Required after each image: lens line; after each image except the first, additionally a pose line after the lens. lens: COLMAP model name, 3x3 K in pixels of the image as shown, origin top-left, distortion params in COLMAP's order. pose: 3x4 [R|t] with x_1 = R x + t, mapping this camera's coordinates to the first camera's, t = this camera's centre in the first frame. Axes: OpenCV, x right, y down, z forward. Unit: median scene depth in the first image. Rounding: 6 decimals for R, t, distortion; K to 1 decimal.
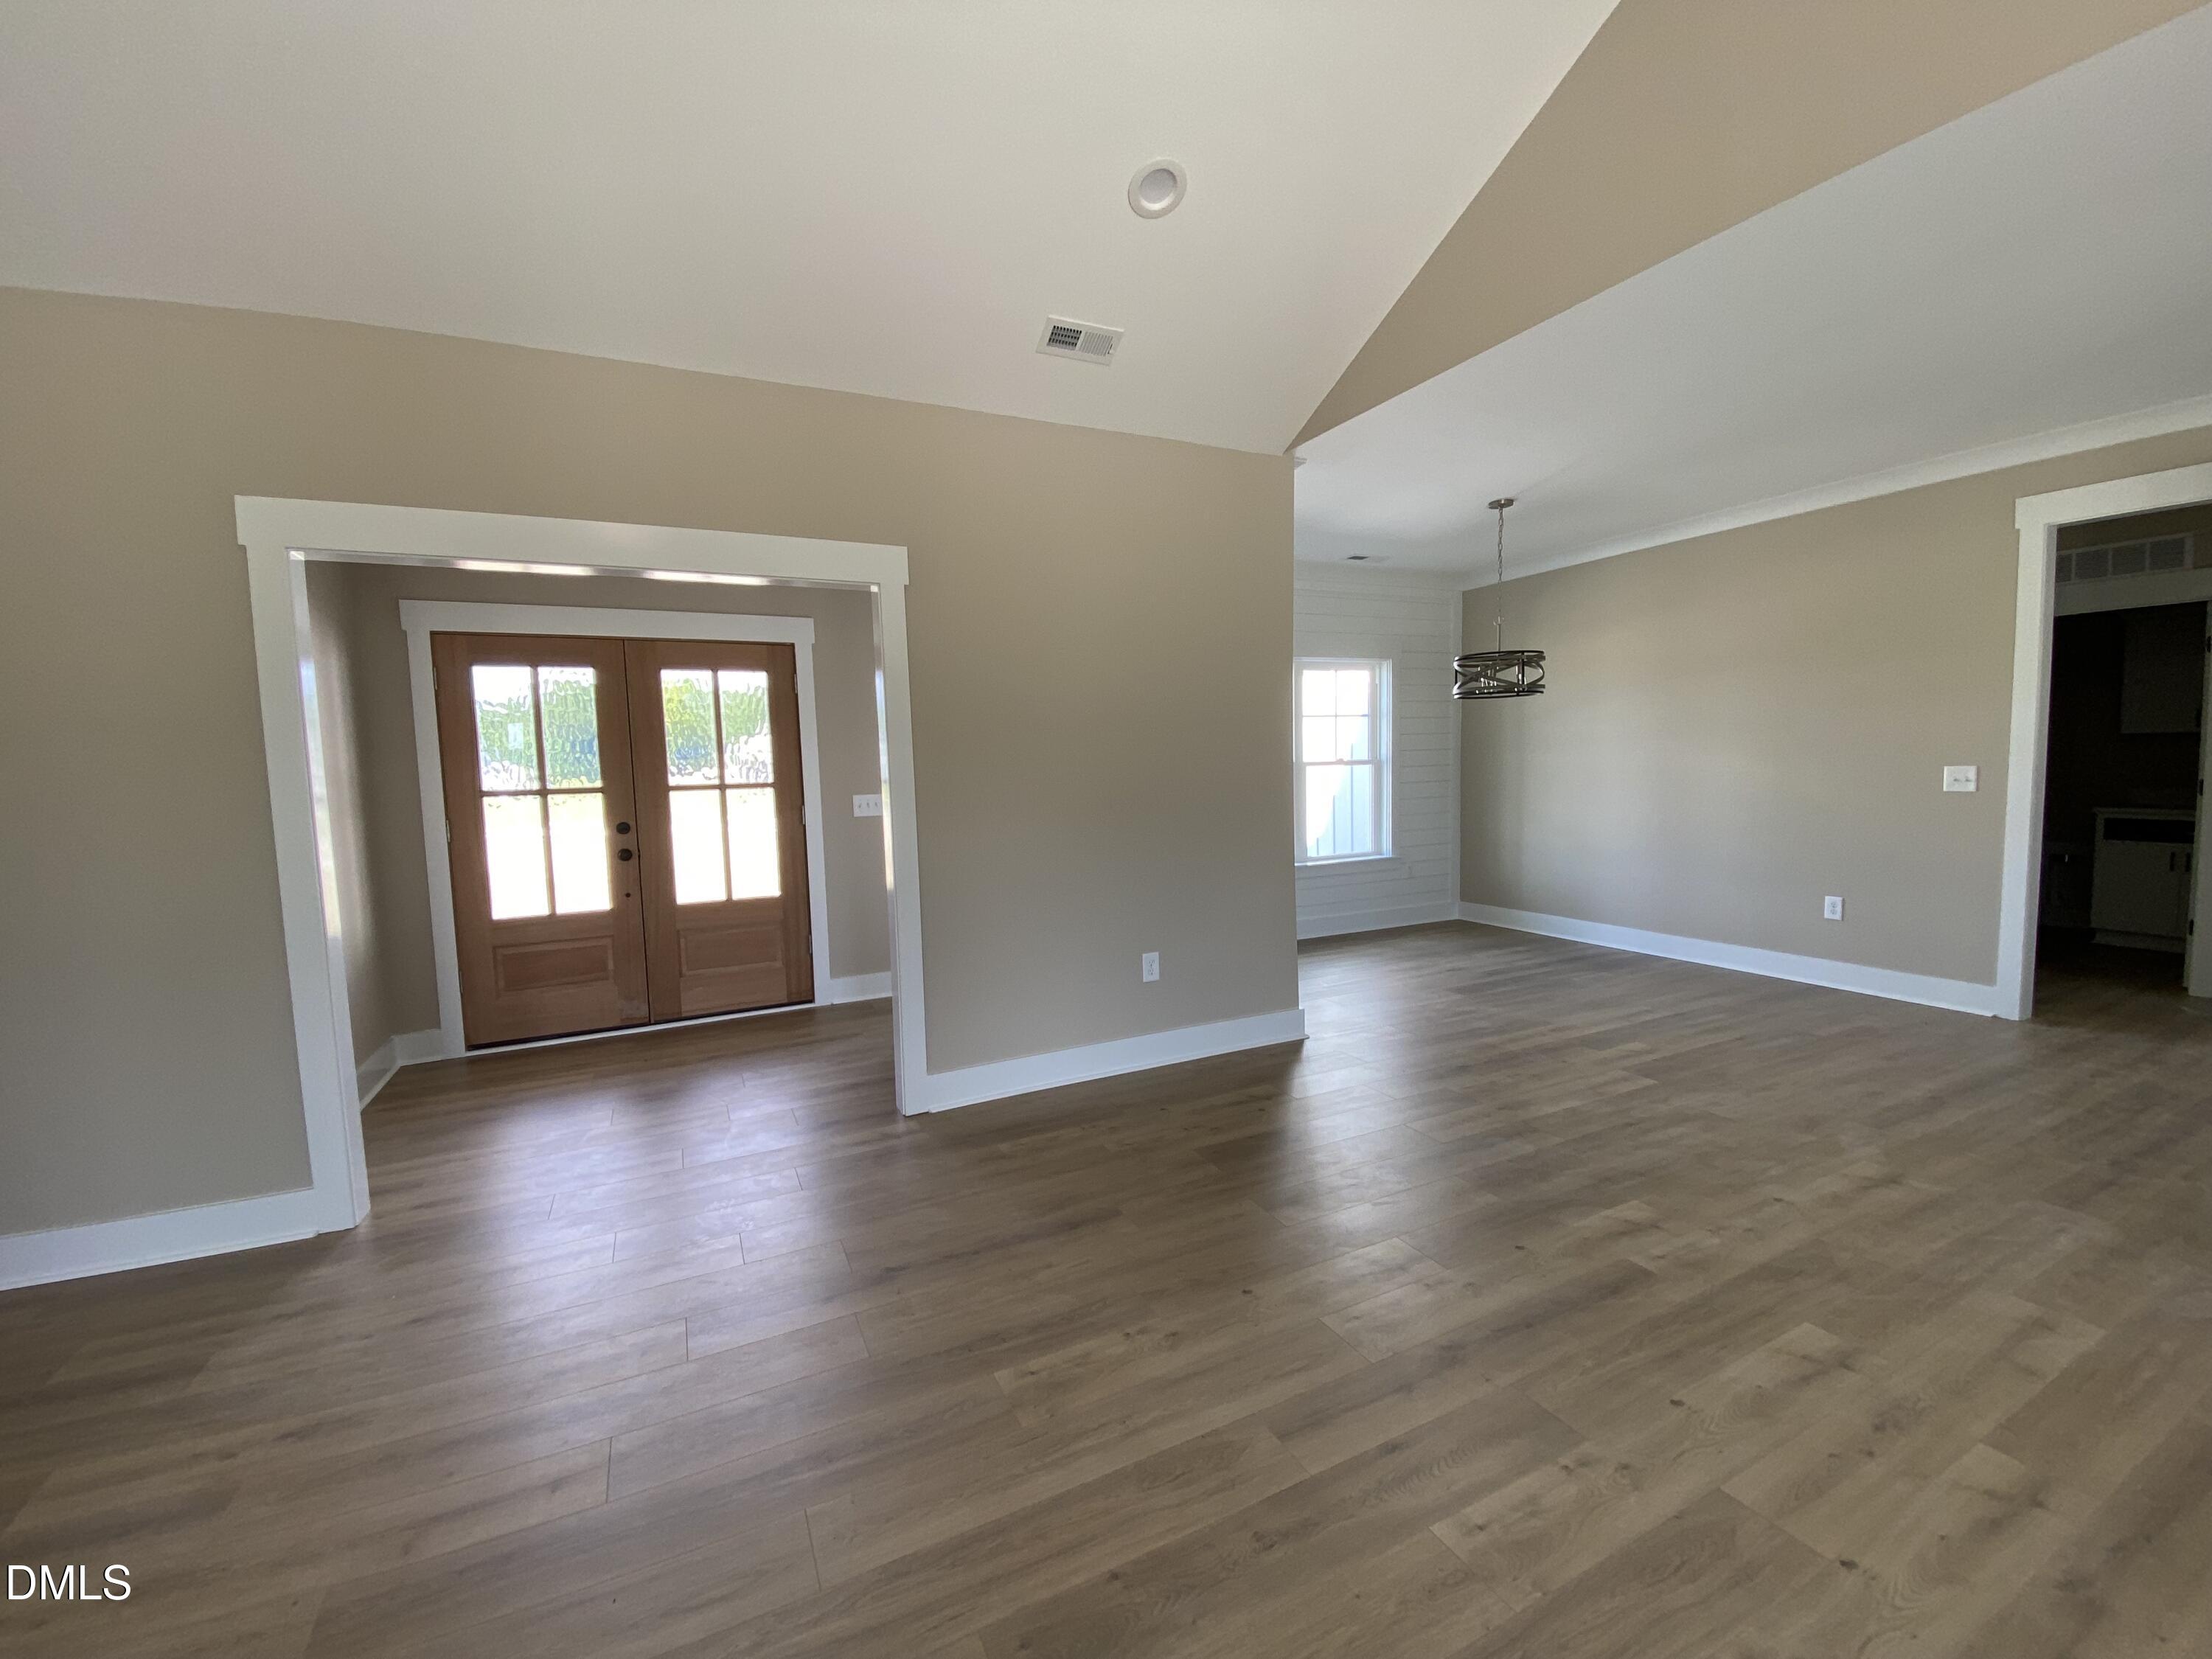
lens RADIAL K [[900.8, 0, 1106.8], [0, 900.8, 823.2], [0, 0, 1]] dist [0.002051, -0.003026]
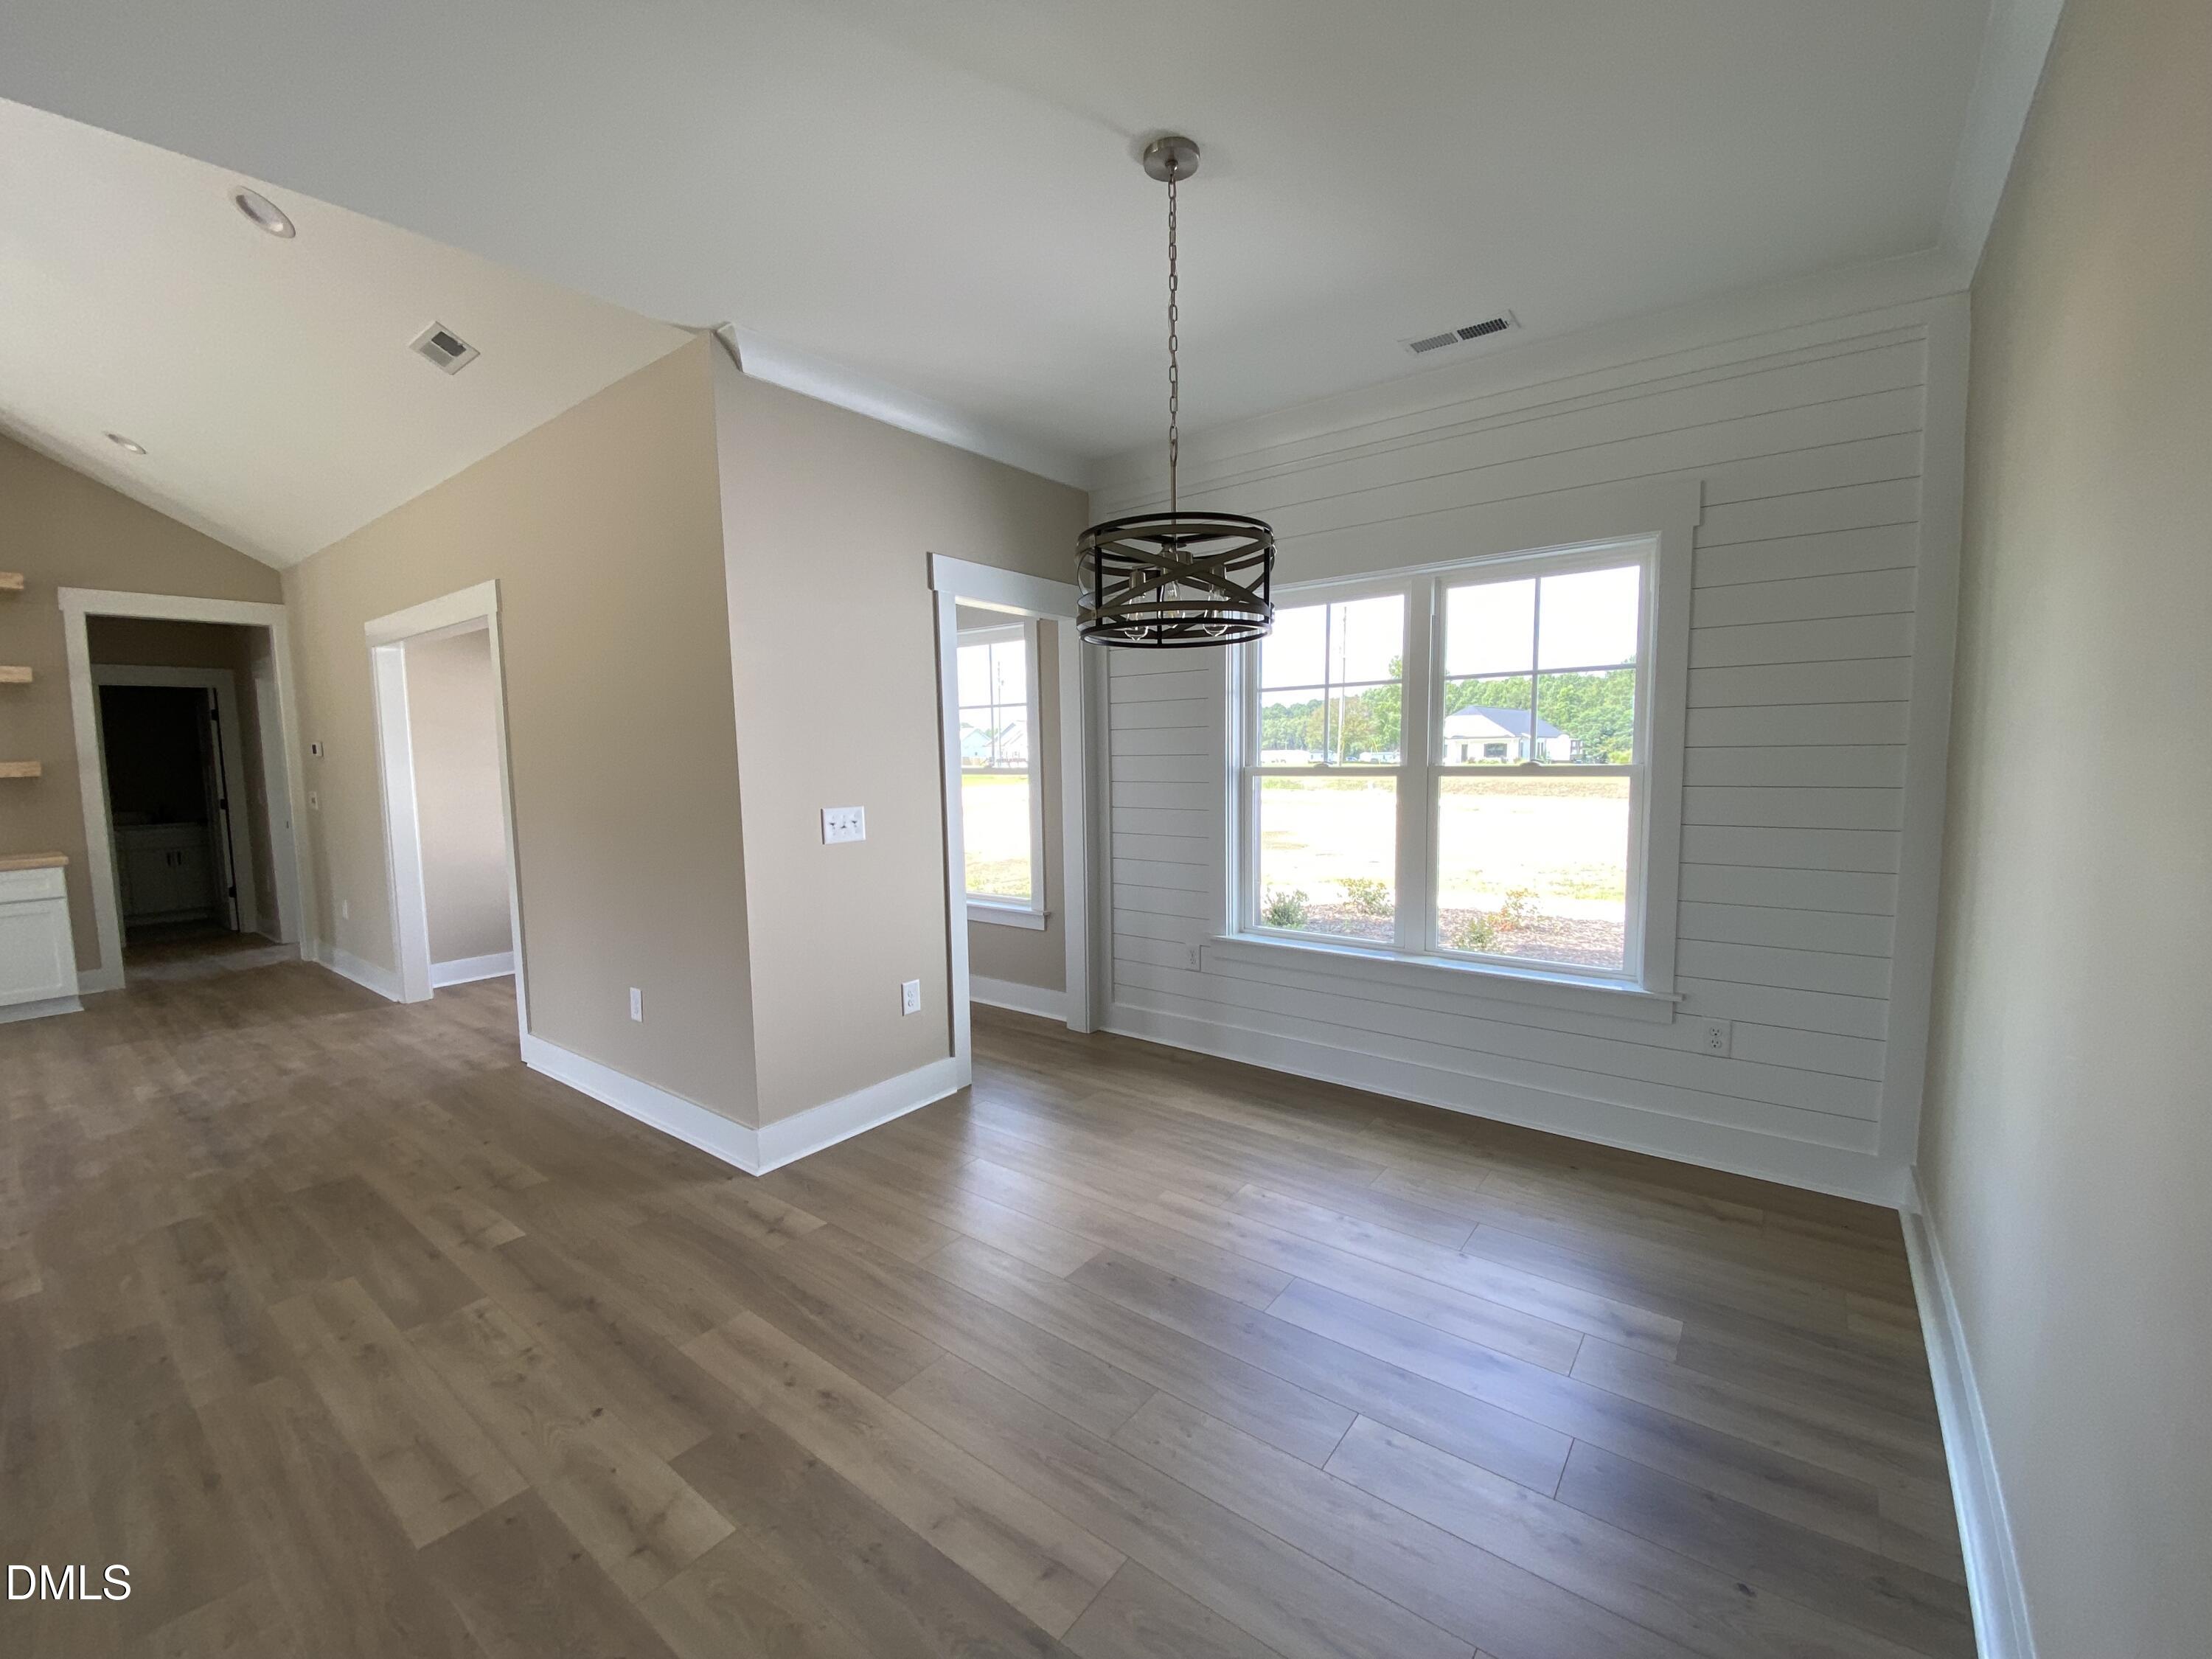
lens RADIAL K [[900.8, 0, 1114.5], [0, 900.8, 822.5], [0, 0, 1]] dist [0.002051, -0.003026]
pose [[0.454613, 0.083235, -0.886791, 1.044878], [-0.071105, 0.995838, 0.057018, -0.105122], [0.887846, 0.037134, 0.458639, 1.010962]]
